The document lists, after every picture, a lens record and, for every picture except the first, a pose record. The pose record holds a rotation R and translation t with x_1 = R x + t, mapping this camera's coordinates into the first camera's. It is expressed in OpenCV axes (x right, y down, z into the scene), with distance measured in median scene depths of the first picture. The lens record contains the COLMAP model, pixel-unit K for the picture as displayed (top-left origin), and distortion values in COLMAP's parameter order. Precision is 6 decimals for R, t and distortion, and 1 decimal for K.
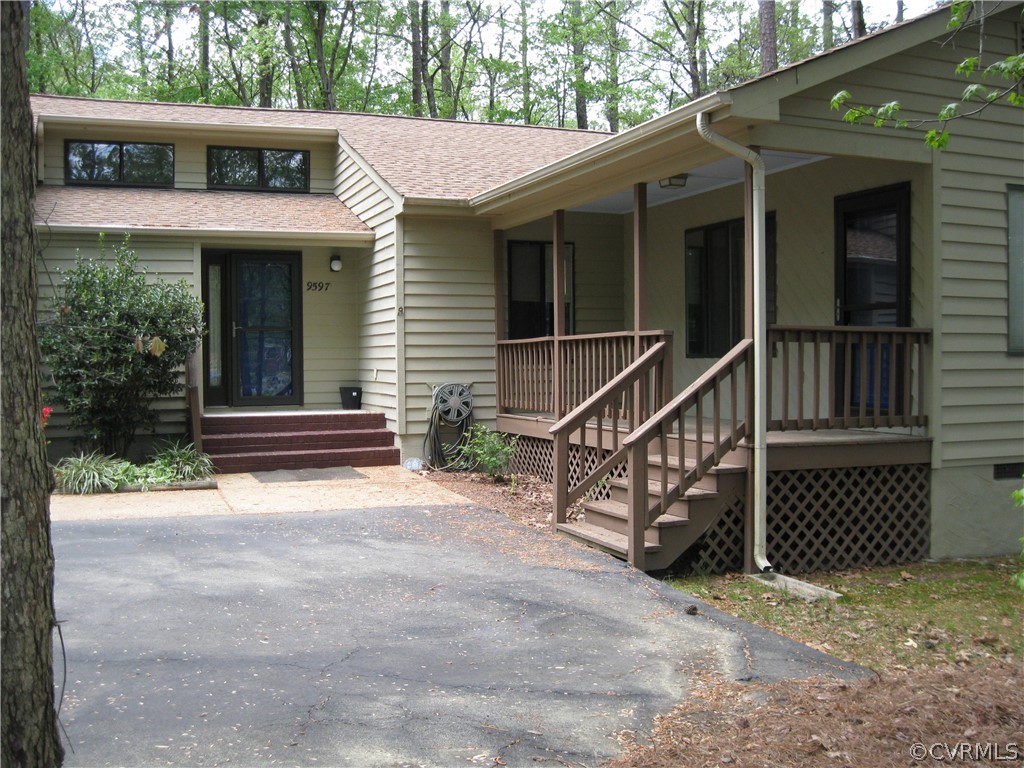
lens RADIAL K [[1066.7, 0, 512.0], [0, 1066.7, 384.0], [0, 0, 1]] dist [-0.103612, 0.002112]
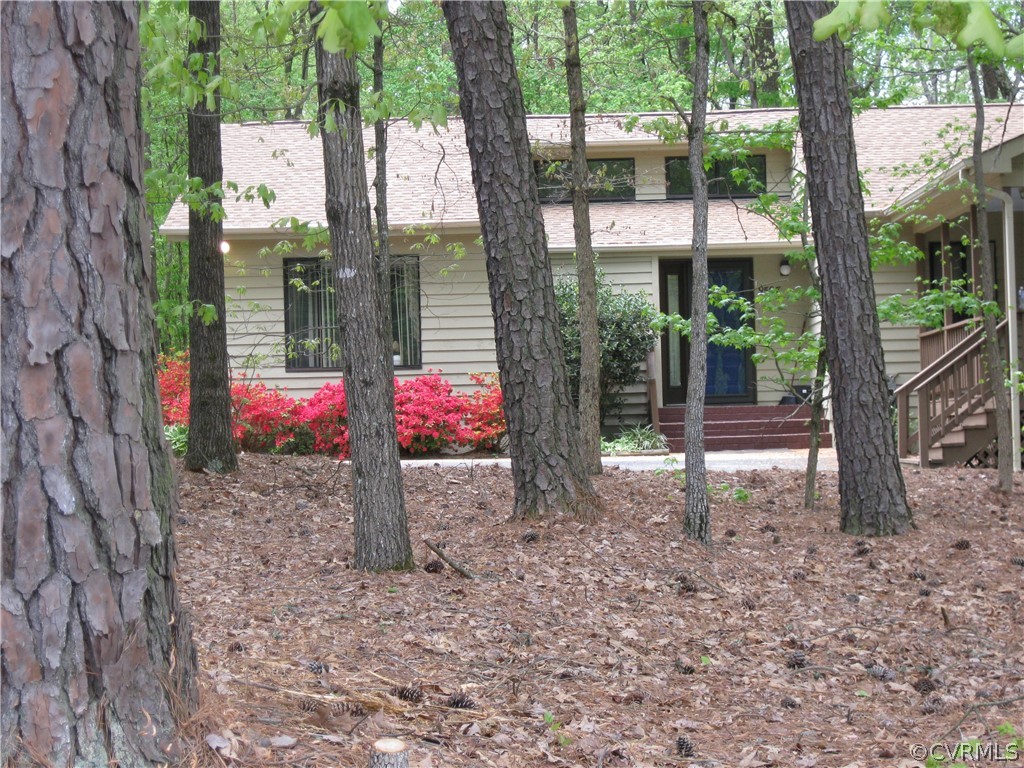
lens RADIAL K [[2360.9, 0, 512.0], [0, 2360.9, 384.0], [0, 0, 1]] dist [0.118510, 0.357889]
pose [[0.931537, -0.022882, -0.362925, 0.537555], [0.007144, 0.998977, -0.044647, 0.130439], [0.363576, 0.038997, 0.930748, -1.593416]]
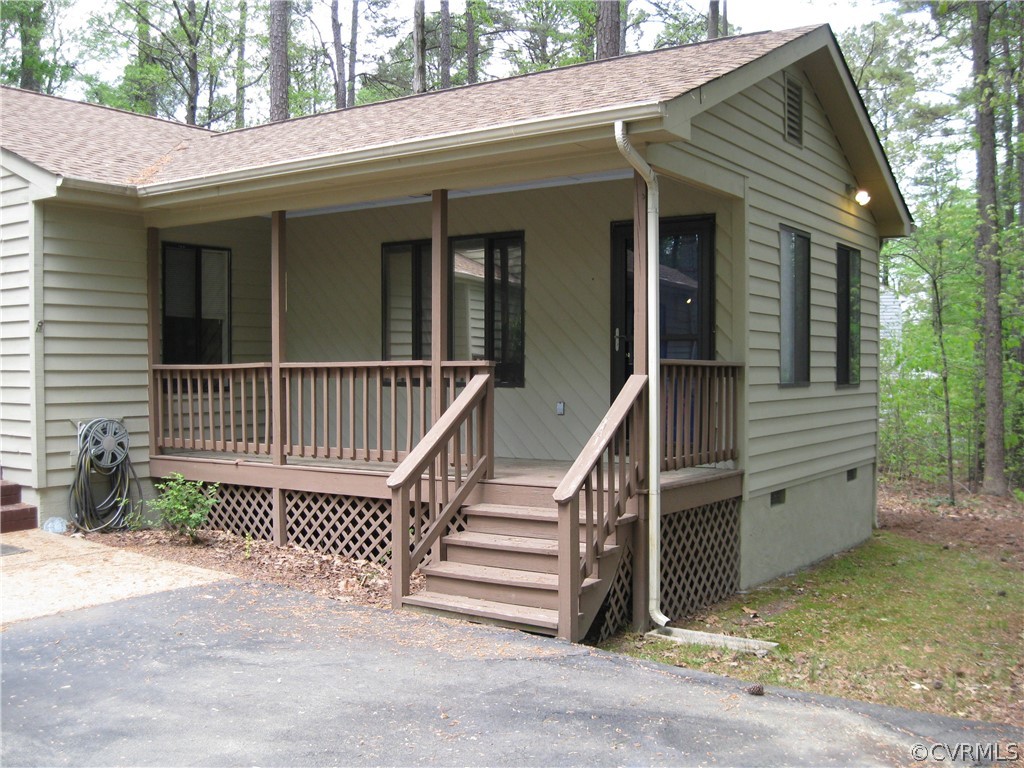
lens RADIAL K [[1066.7, 0, 512.0], [0, 1066.7, 384.0], [0, 0, 1]] dist [-0.103612, 0.002112]
pose [[0.826903, -0.004501, 0.562326, -0.270363], [0.009975, 0.999928, -0.006664, -0.020703], [-0.562256, 0.011119, 0.826889, 0.213937]]
